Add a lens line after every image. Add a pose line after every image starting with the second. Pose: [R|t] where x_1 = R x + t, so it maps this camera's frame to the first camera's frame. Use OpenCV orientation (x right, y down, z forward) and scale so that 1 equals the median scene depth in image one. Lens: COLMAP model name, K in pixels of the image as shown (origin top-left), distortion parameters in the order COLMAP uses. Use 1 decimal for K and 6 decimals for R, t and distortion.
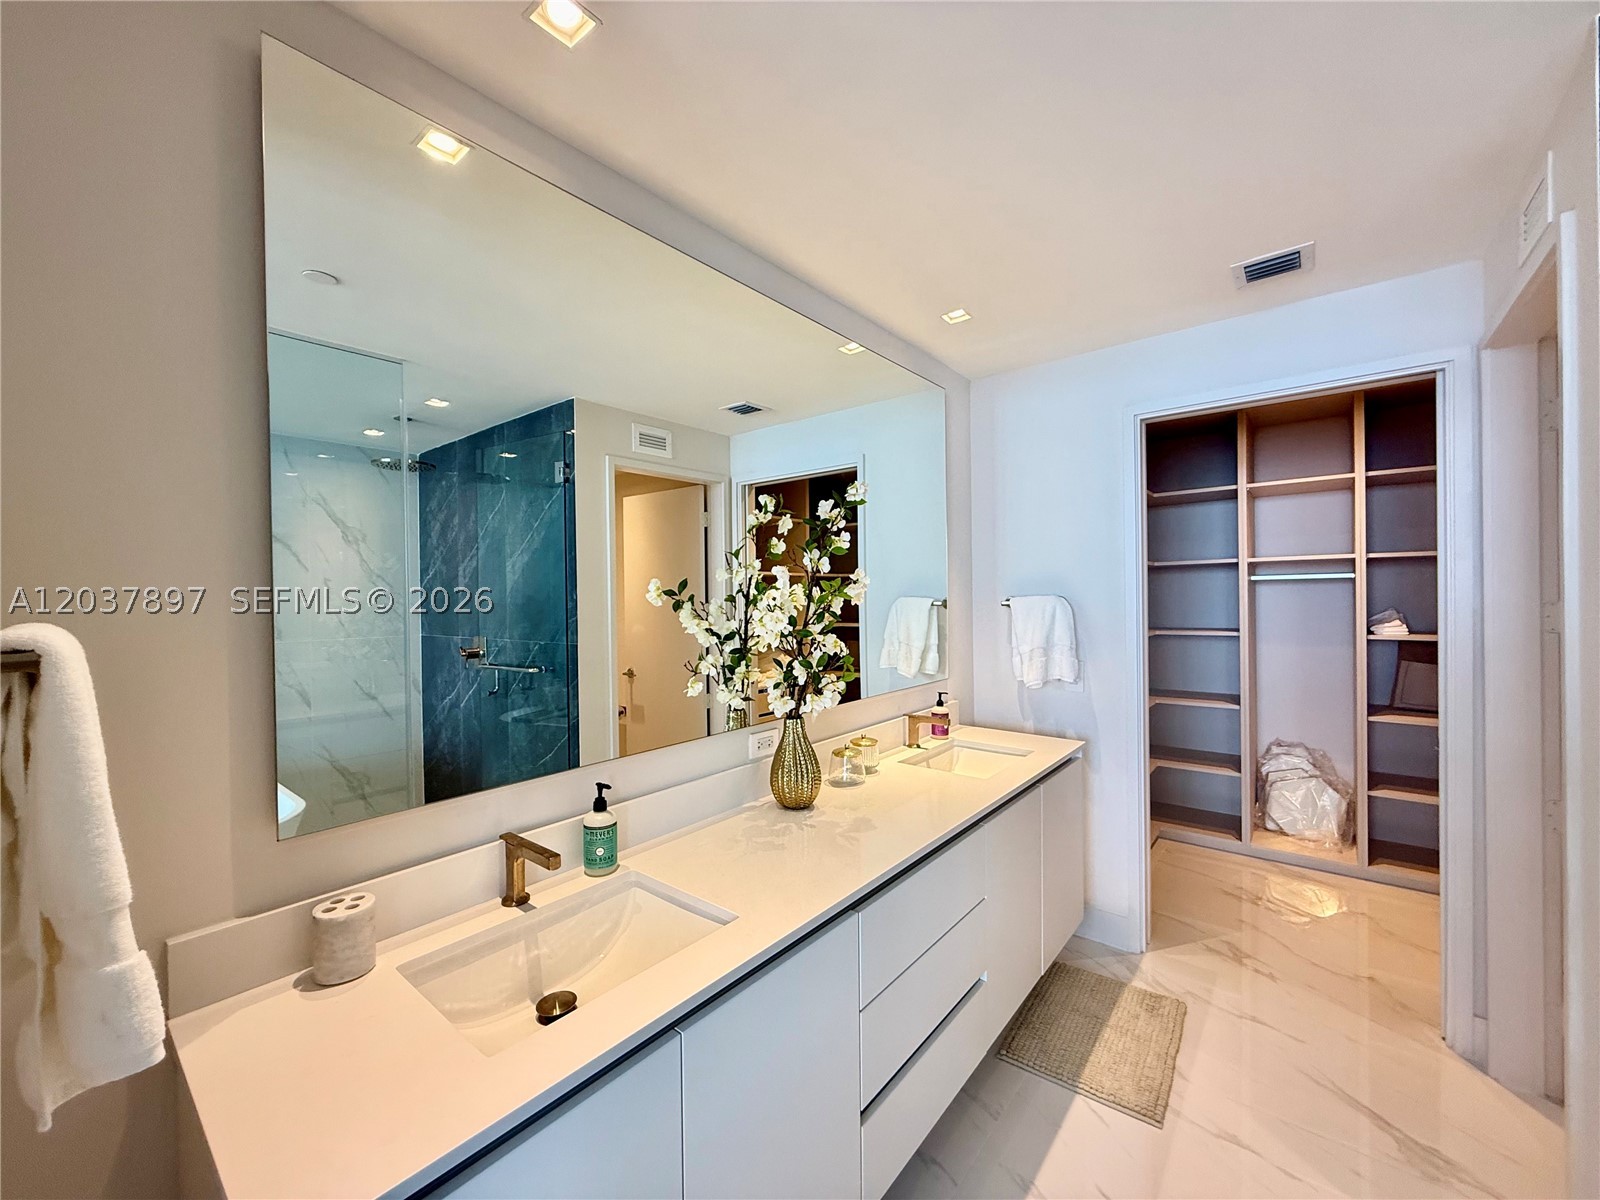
lens RADIAL K [[639.8, 0, 802.0], [0, 639.8, 594.2], [0, 0, 1]] dist [-0.000716, -0.000637]
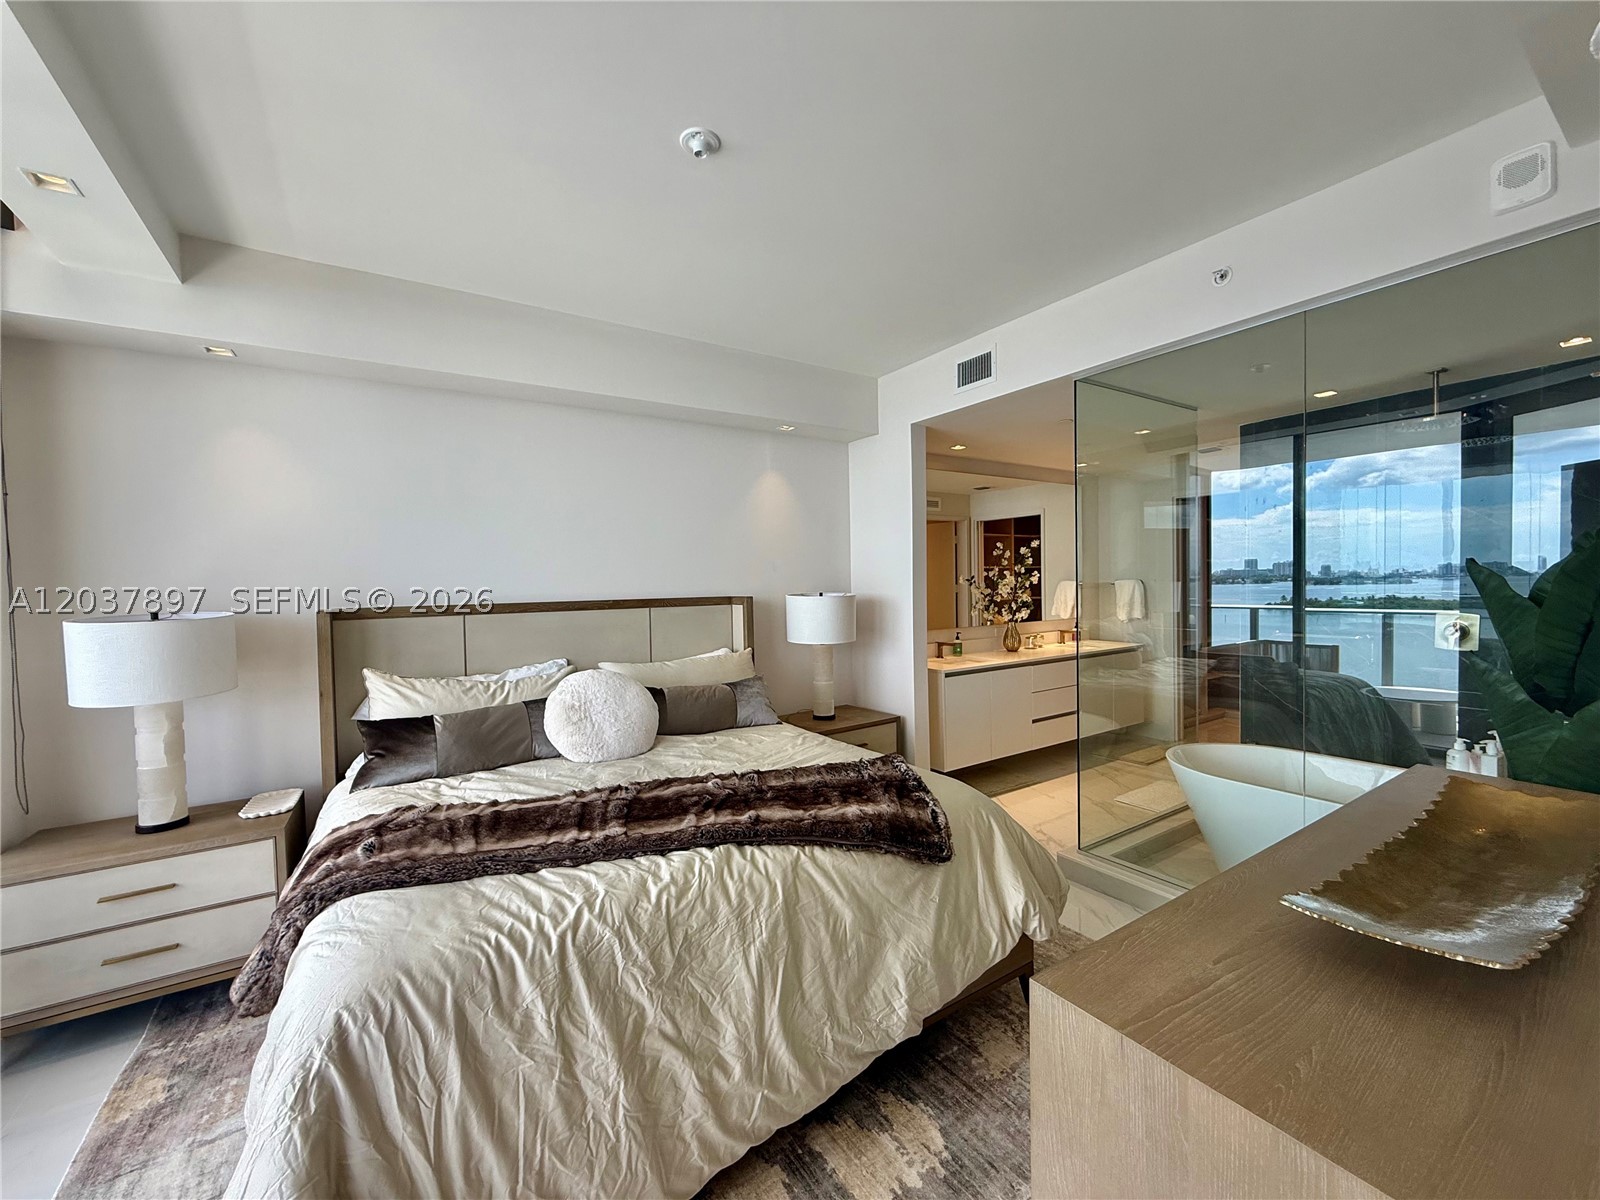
lens RADIAL K [[639.8, 0, 798.0], [0, 639.8, 600.4], [0, 0, 1]] dist [-0.000716, -0.000637]
pose [[0.952287, -0.000268, -0.305205, -0.041782], [0.008054, 0.999673, 0.024252, 0.011732], [0.305099, -0.025553, 0.951978, -1.743306]]
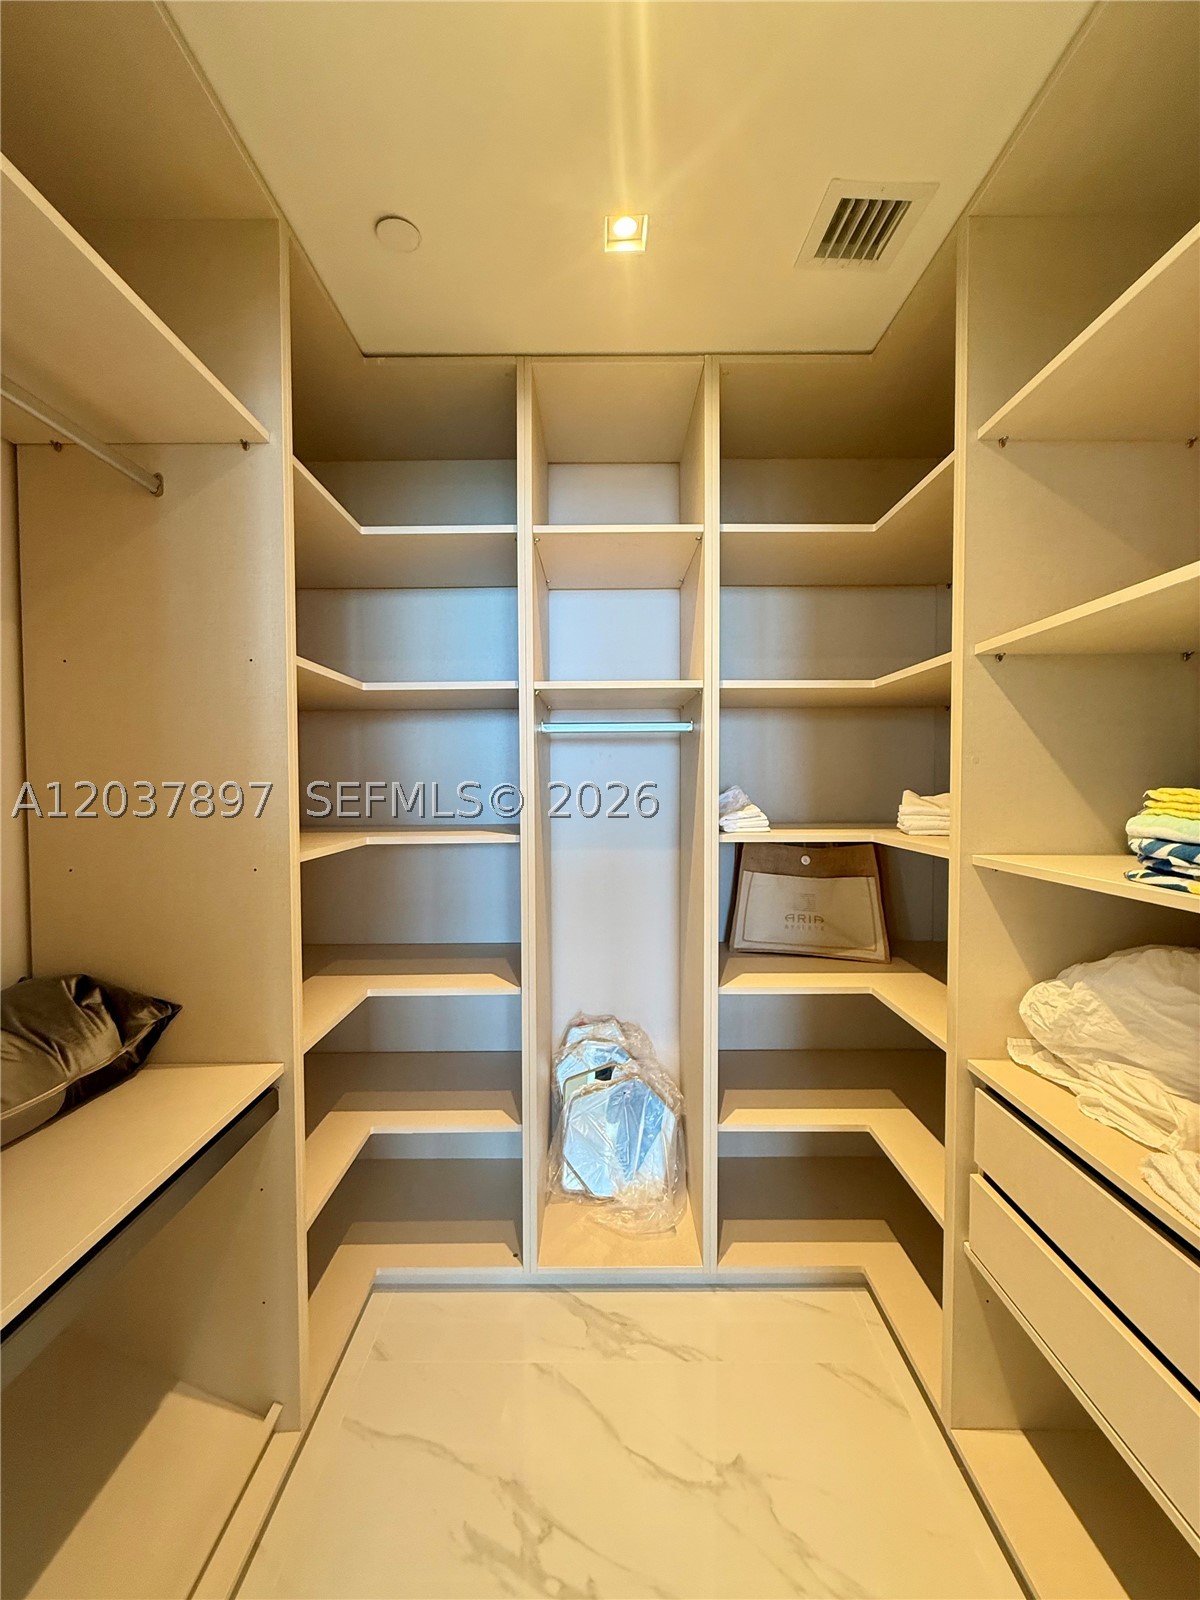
lens RADIAL K [[639.8, 0, 600.6], [0, 639.8, 797.8], [0, 0, 1]] dist [-0.000716, -0.000637]
pose [[0.772401, -0.006479, 0.635102, 0.412975], [-0.006646, 0.999811, 0.018283, 0.021944], [-0.635100, -0.018342, 0.772212, 0.572765]]
